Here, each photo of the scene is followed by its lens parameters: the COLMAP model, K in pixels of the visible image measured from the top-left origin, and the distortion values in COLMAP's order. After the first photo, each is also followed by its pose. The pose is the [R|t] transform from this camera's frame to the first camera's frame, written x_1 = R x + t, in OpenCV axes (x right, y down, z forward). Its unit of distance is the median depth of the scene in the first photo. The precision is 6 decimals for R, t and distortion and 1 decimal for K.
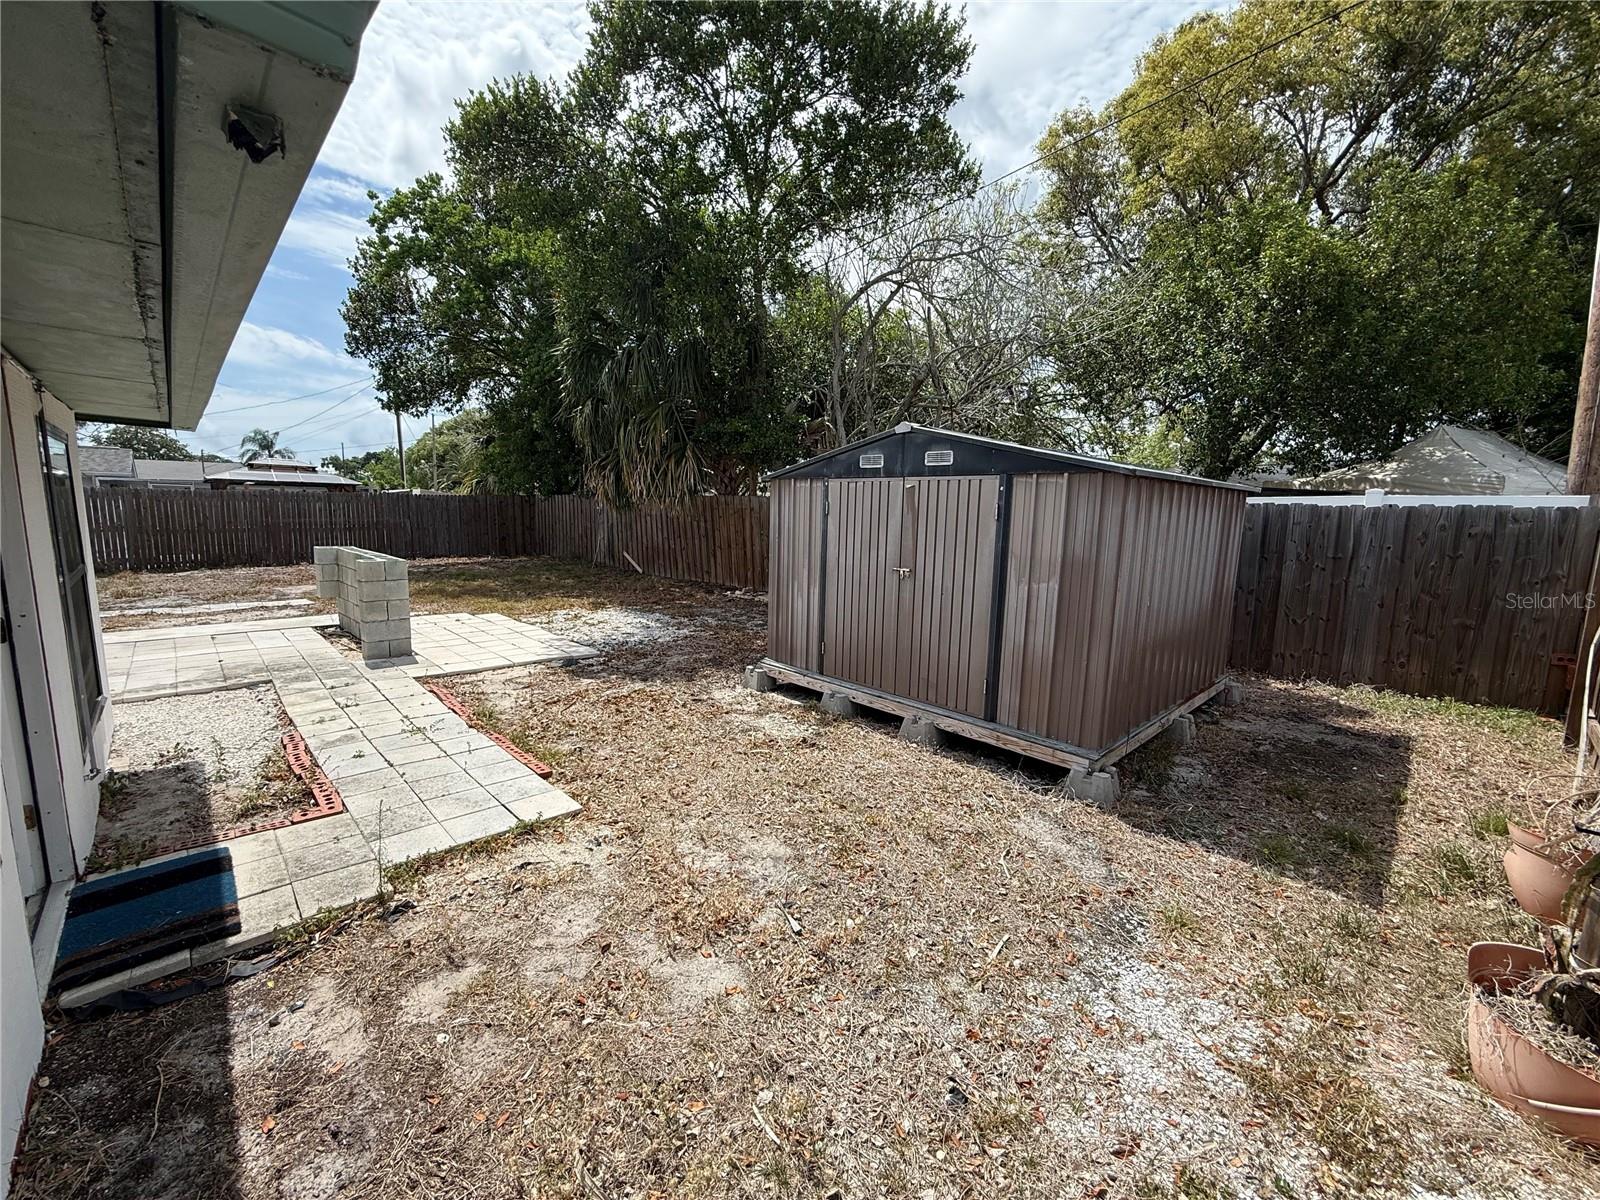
lens RADIAL K [[640.9, 0, 794.8], [0, 640.9, 599.8], [0, 0, 1]] dist [0.000402, -0.000010]
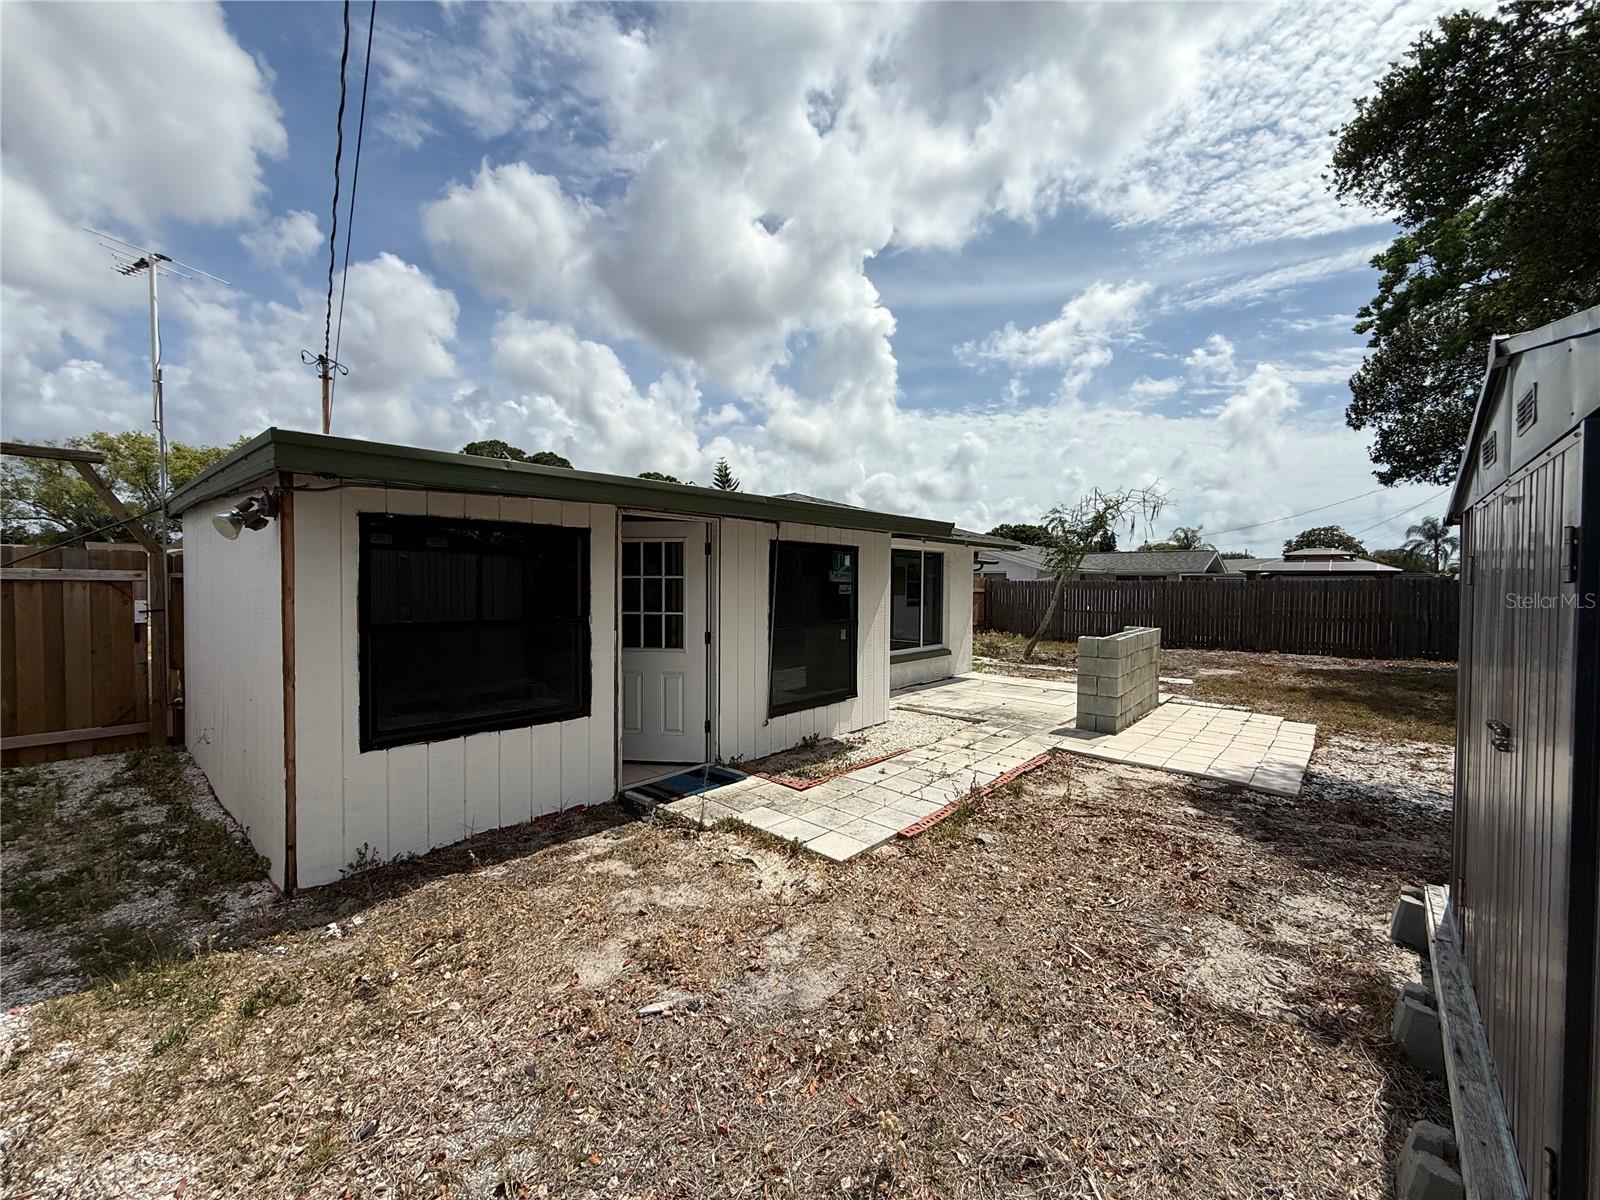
lens RADIAL K [[640.9, 0, 794.8], [0, 640.9, 599.8], [0, 0, 1]] dist [0.000402, -0.000010]
pose [[0.066846, 0.002739, -0.997760, 0.648816], [-0.148516, 0.988884, -0.007235, -0.072106], [0.986648, 0.148667, 0.066509, 0.730150]]
